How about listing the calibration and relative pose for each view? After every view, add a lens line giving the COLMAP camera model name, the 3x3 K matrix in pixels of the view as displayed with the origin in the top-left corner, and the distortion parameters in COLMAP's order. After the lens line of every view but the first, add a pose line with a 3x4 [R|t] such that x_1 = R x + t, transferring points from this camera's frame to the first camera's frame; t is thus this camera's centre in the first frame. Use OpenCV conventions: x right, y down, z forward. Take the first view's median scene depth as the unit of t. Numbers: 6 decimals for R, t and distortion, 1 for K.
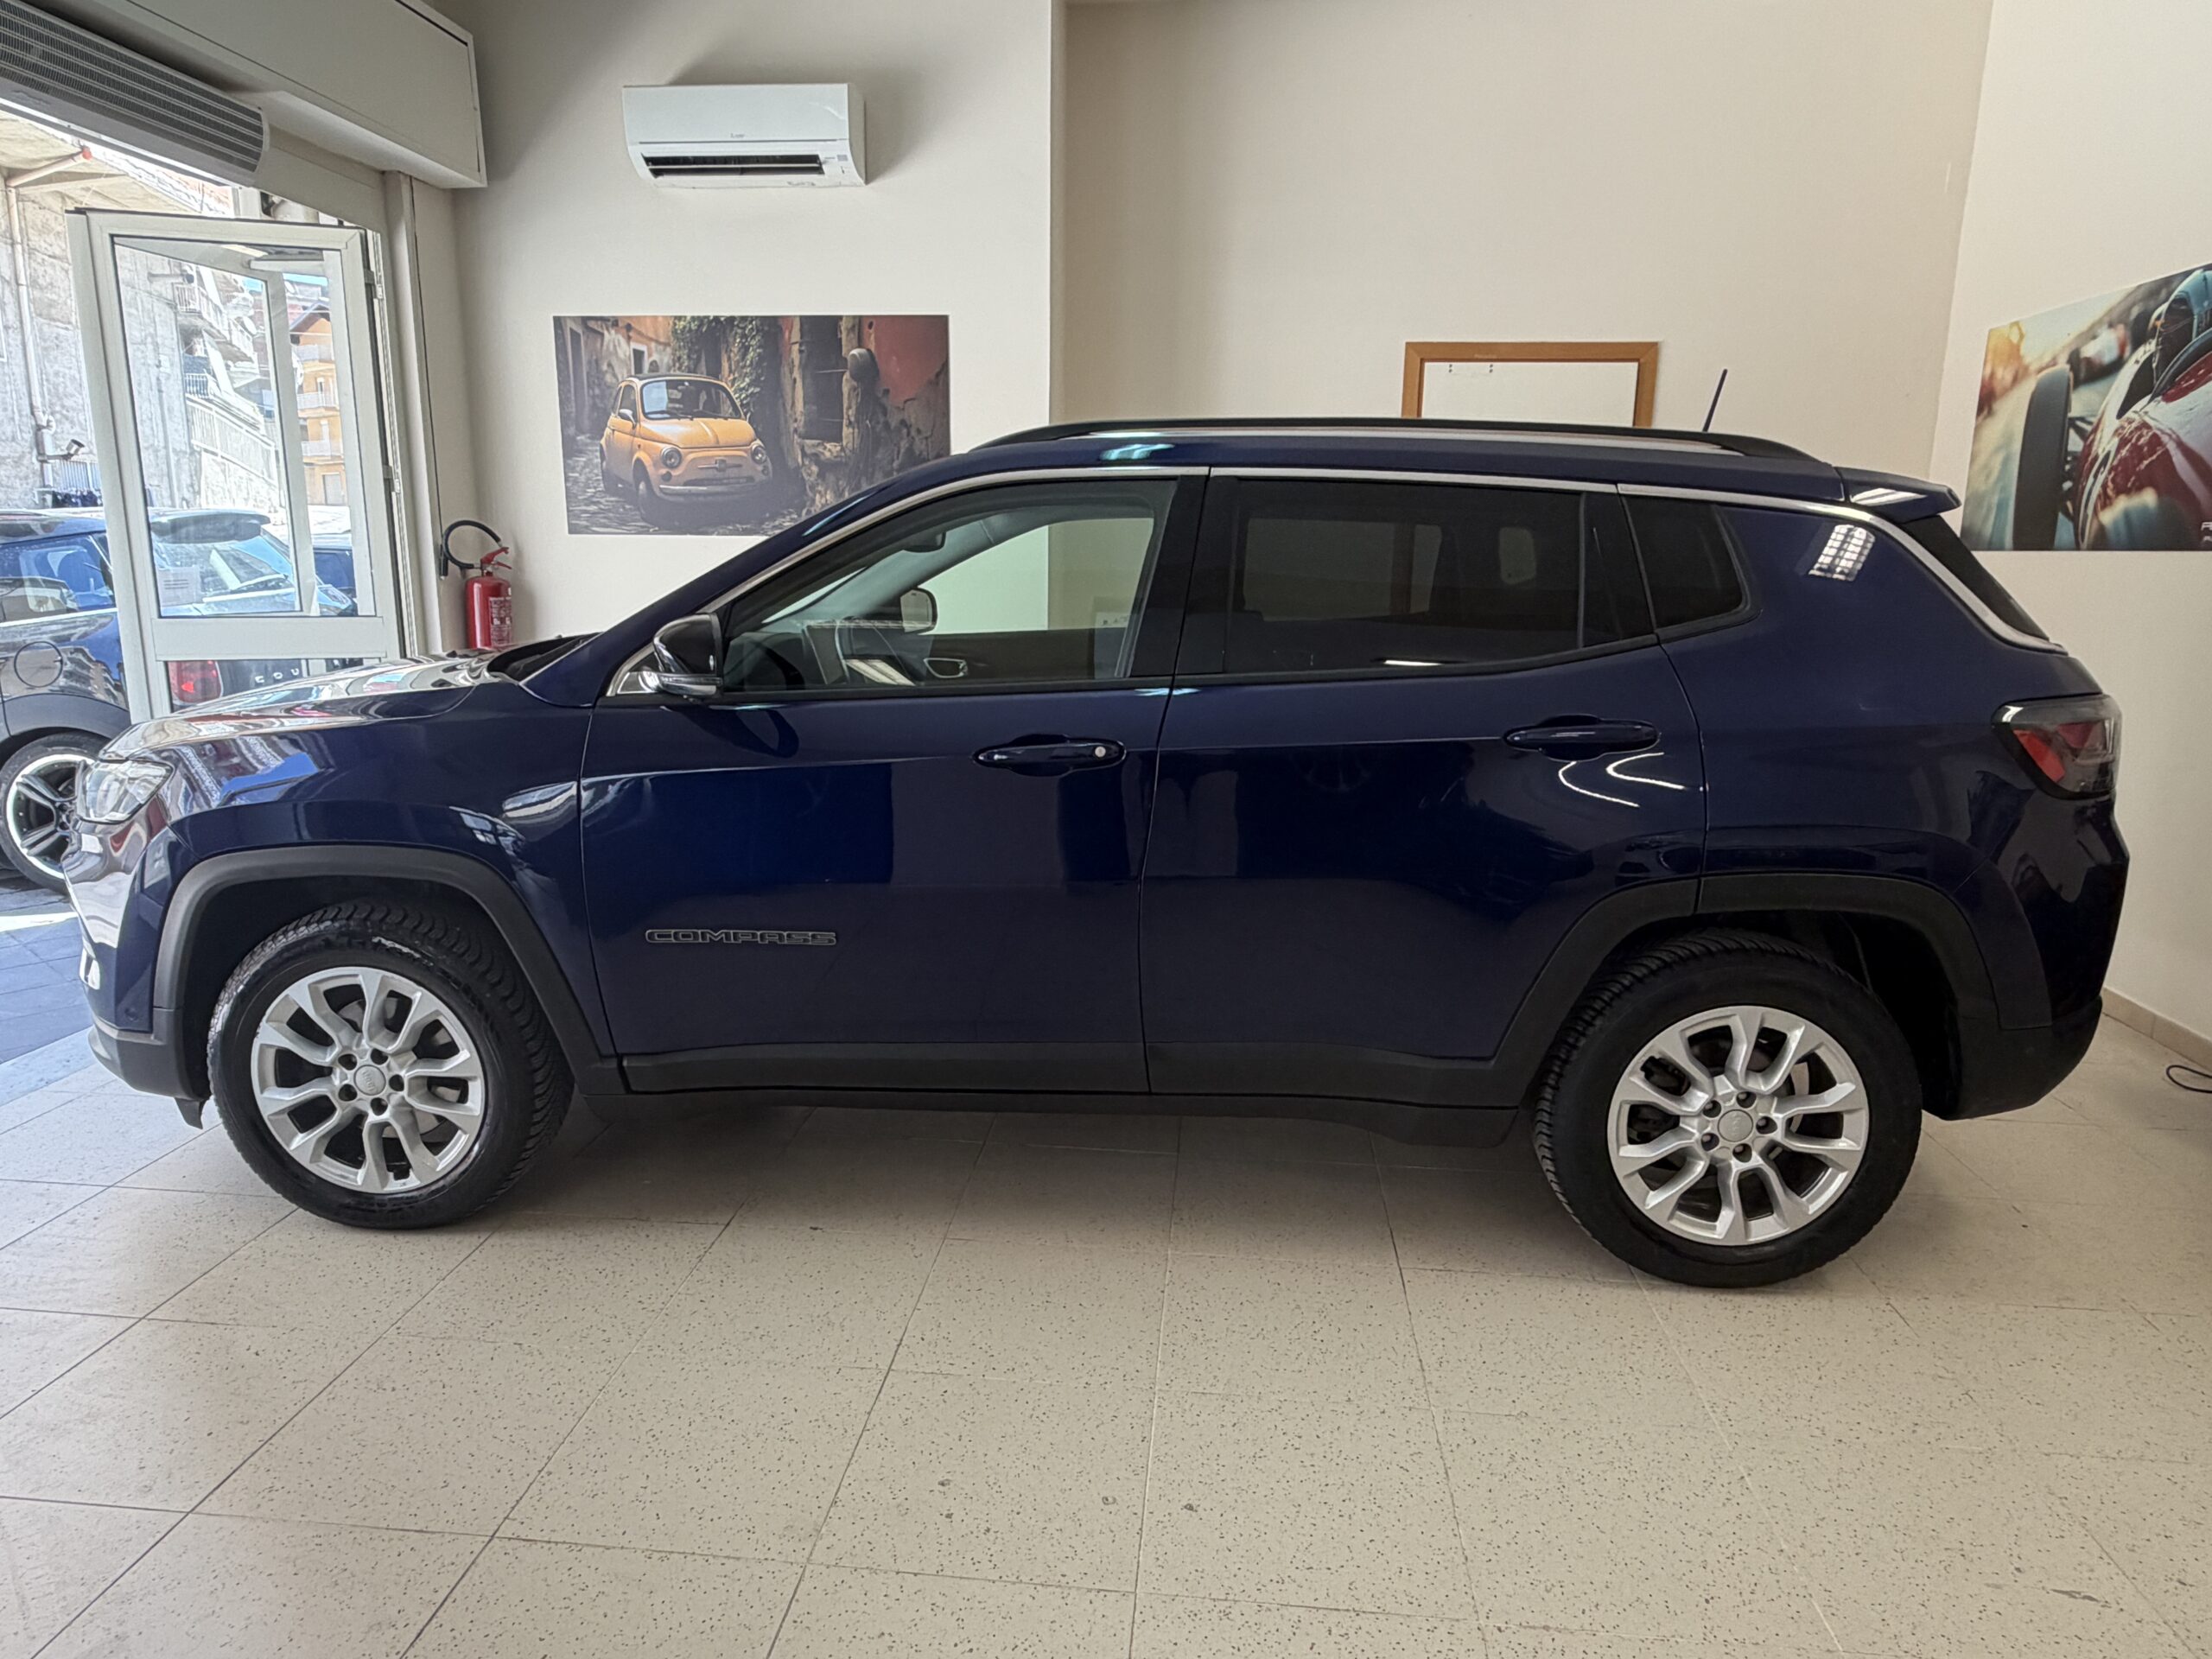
lens RADIAL K [[1355.2, 0, 1108.0], [0, 1355.2, 823.7], [0, 0, 1]] dist [-0.003663, -0.002019]
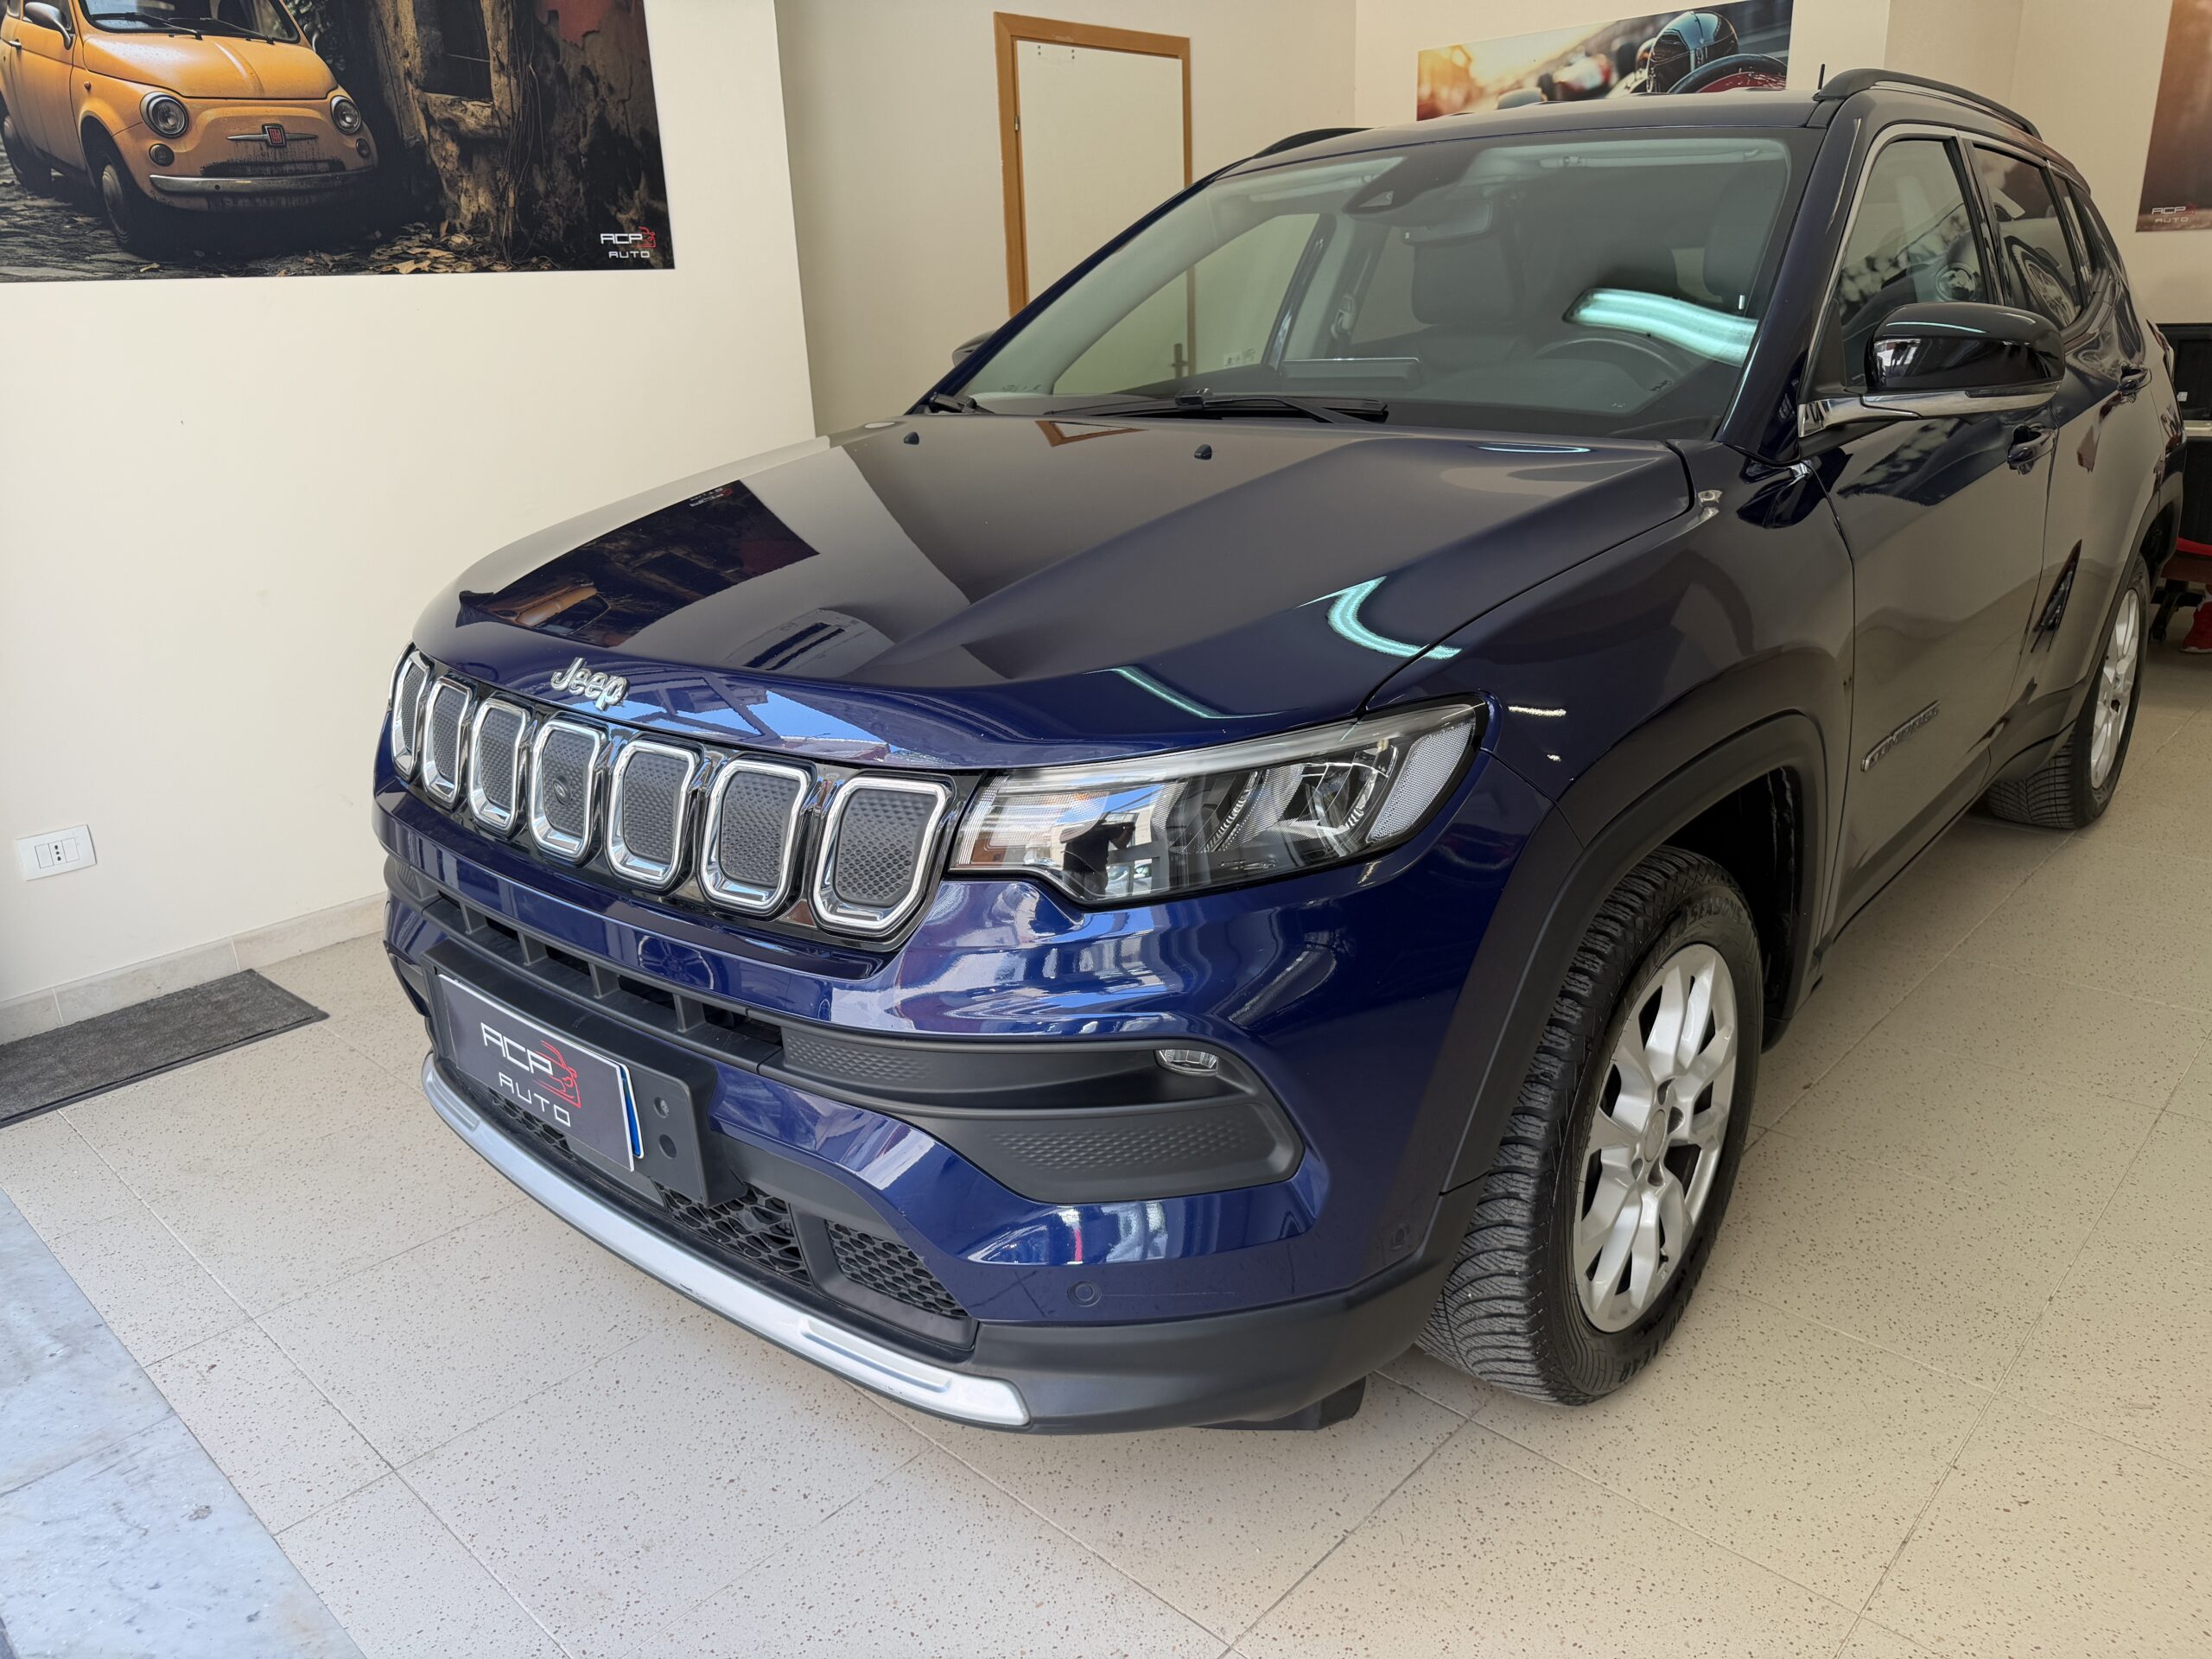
lens RADIAL K [[1568.4, 0, 1112.0], [0, 1568.4, 830.7], [0, 0, 1]] dist [-0.005596, -0.005377]
pose [[0.609376, -0.287188, 0.739042, -0.629007], [0.201706, 0.957582, 0.205795, -0.071170], [-0.766795, 0.023663, 0.641455, 0.392094]]
